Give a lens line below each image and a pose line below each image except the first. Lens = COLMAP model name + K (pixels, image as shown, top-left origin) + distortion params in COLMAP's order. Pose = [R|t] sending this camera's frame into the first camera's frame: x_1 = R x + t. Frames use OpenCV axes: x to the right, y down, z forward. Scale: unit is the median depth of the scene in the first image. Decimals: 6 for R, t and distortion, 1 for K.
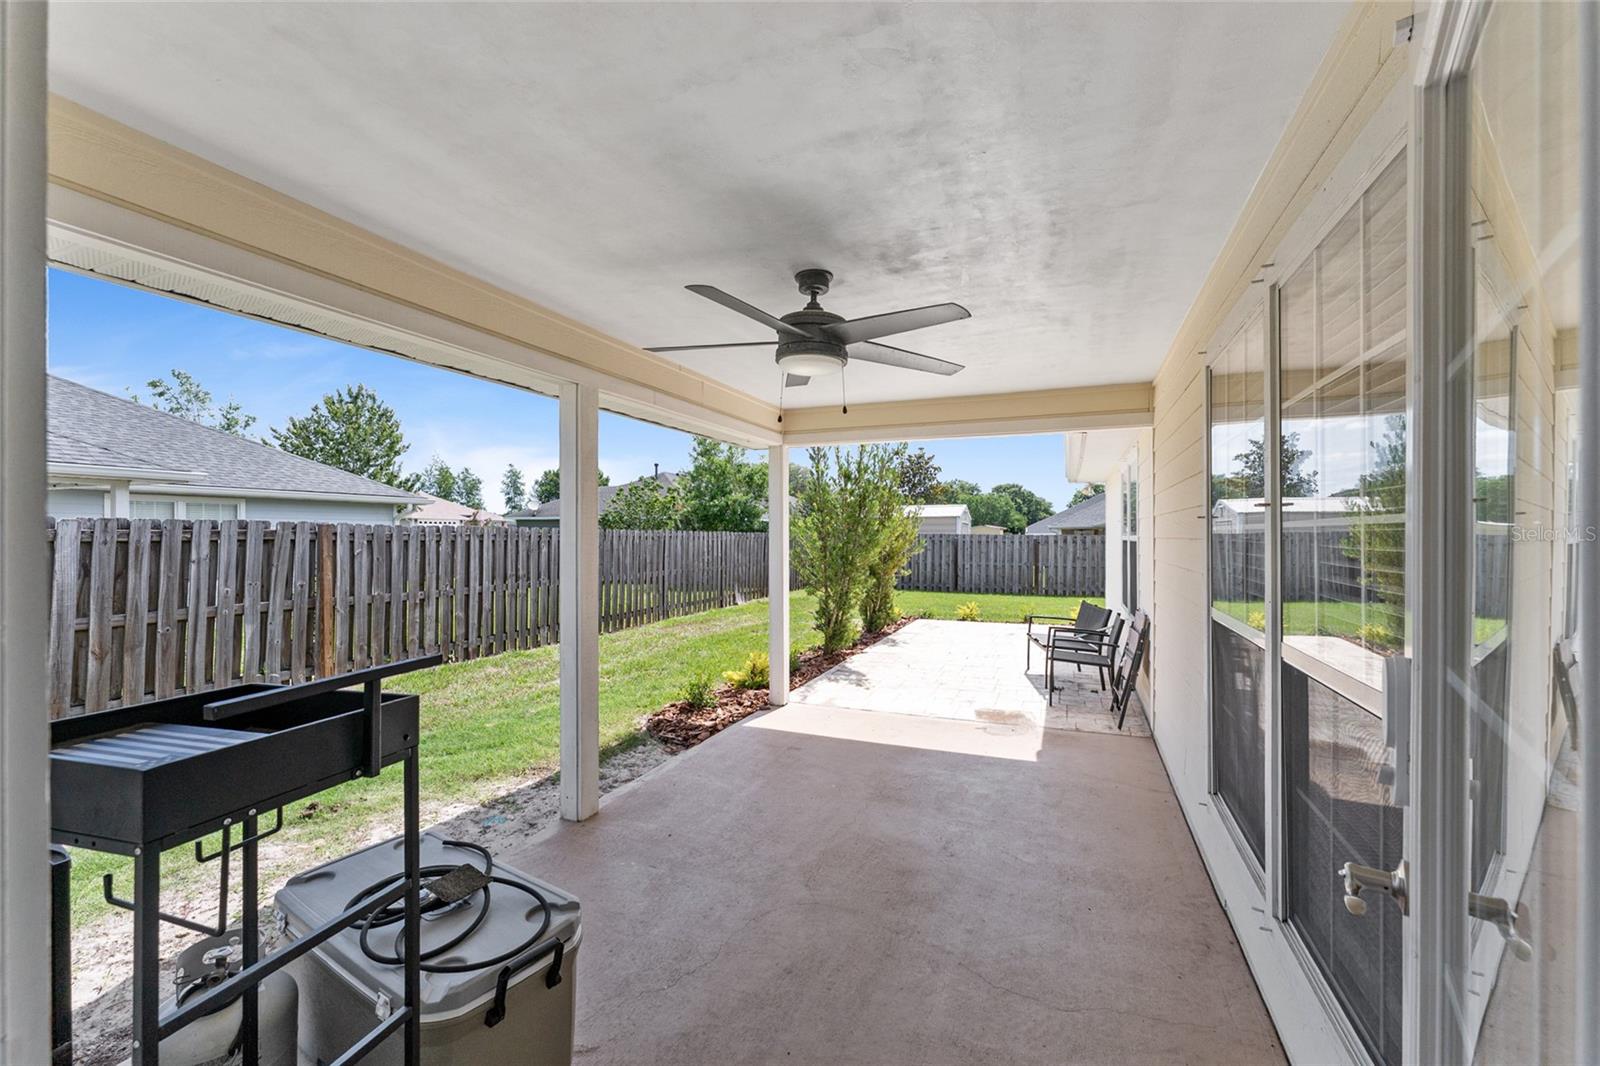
lens RADIAL K [[642.9, 0, 789.5], [0, 642.9, 529.0], [0, 0, 1]] dist [-0.002006, 0.000535]
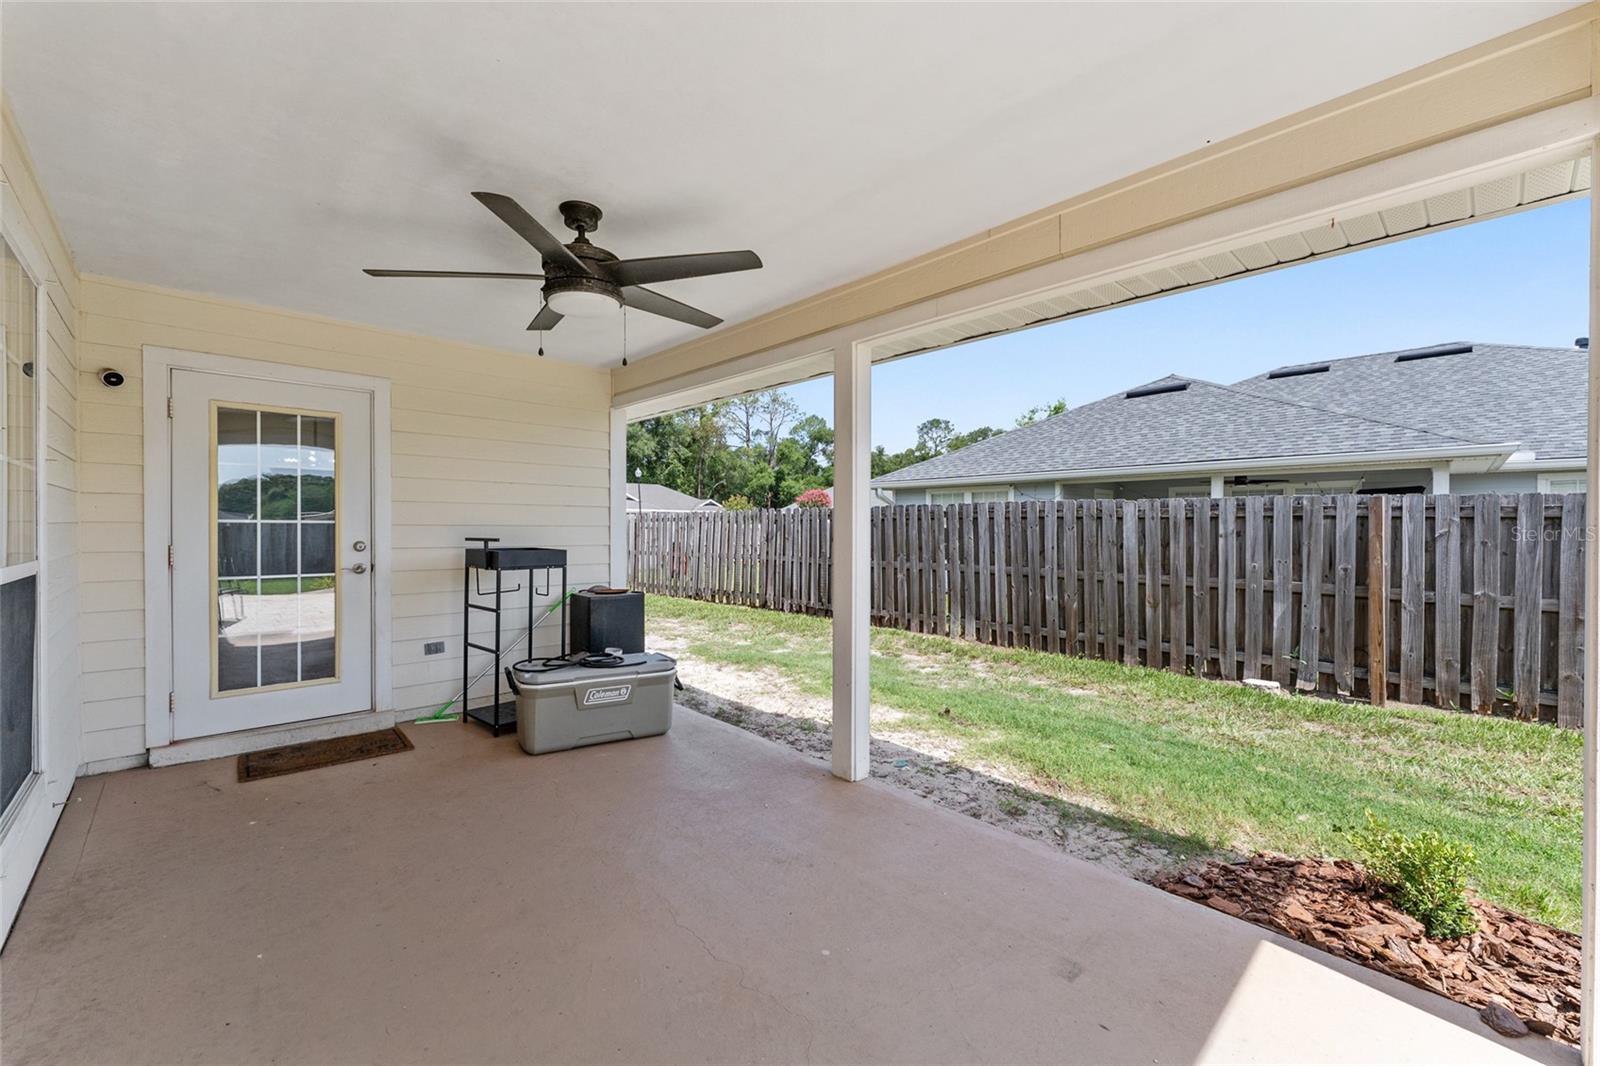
lens RADIAL K [[642.9, 0, 807.5], [0, 642.9, 530.8], [0, 0, 1]] dist [-0.002006, 0.000535]
pose [[-0.391288, 0.004132, -0.920259, 0.366121], [0.005200, 0.999984, 0.002278, 0.036365], [0.920254, -0.003894, -0.391303, 0.785304]]
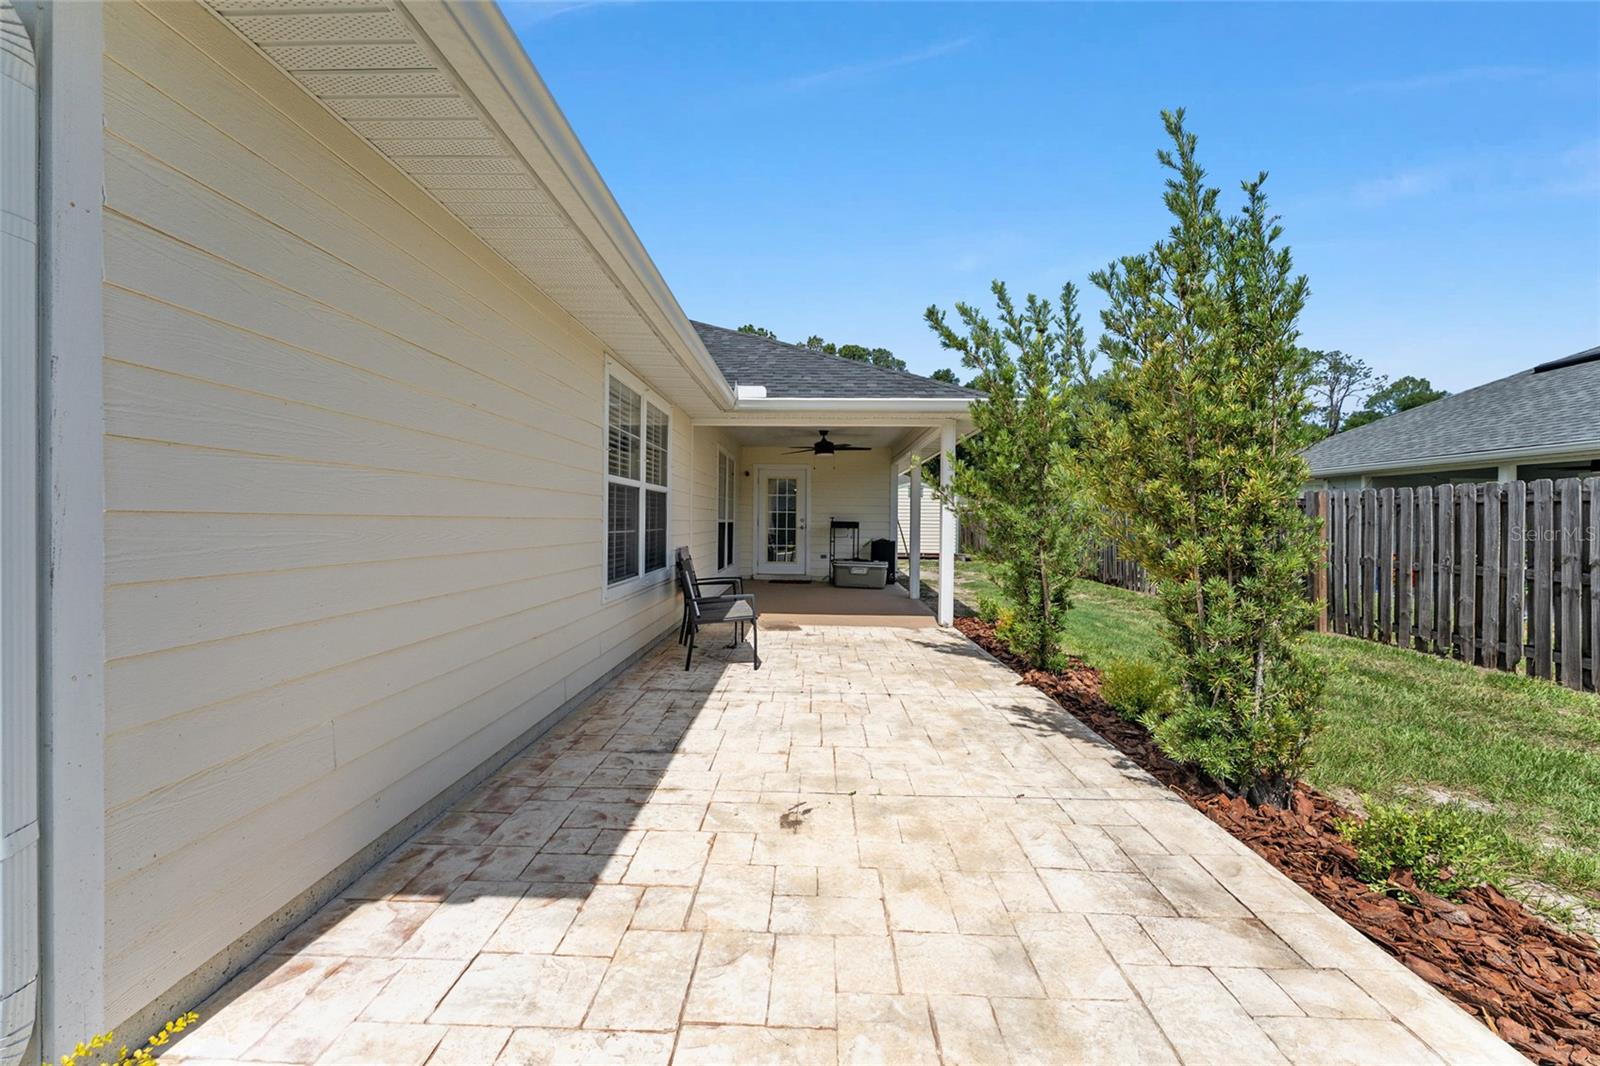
lens RADIAL K [[642.9, 0, 789.5], [0, 642.9, 524.7], [0, 0, 1]] dist [-0.002006, 0.000535]
pose [[-0.927538, -0.008331, -0.373636, 0.824037], [-0.006835, 0.999962, -0.005329, 0.086967], [0.373666, -0.002389, -0.927560, 2.269756]]
